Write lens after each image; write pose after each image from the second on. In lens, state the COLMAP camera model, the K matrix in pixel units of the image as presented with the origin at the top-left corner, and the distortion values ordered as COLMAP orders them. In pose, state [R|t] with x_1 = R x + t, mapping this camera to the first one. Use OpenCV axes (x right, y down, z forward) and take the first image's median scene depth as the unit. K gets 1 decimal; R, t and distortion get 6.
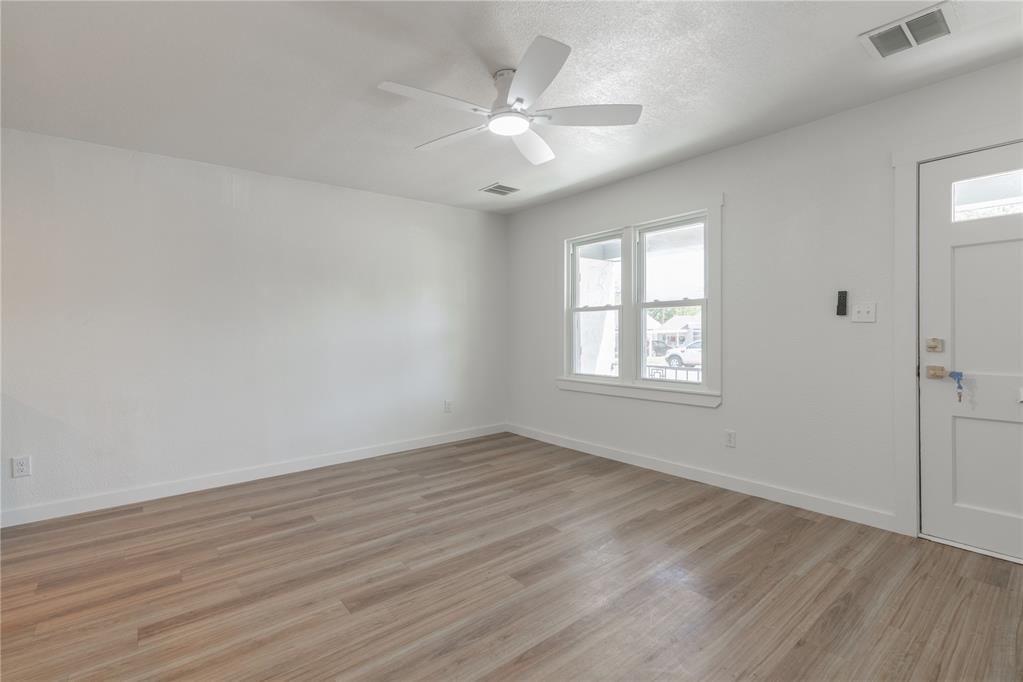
lens RADIAL K [[462.8, 0, 511.7], [0, 462.8, 331.0], [0, 0, 1]] dist [-0.003027, 0.000257]
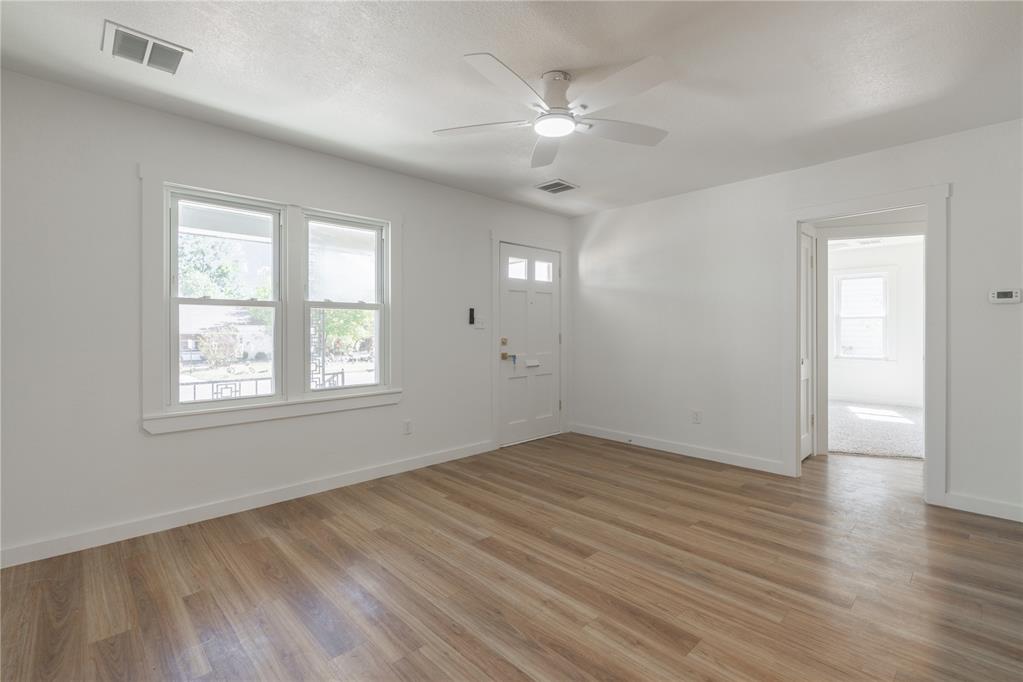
lens RADIAL K [[462.8, 0, 511.7], [0, 462.8, 331.0], [0, 0, 1]] dist [-0.003027, 0.000257]
pose [[-0.083685, 0.013190, 0.996405, -0.860958], [0.006053, 0.999901, -0.012728, 0.009981], [-0.996474, 0.004966, -0.083756, 1.011354]]
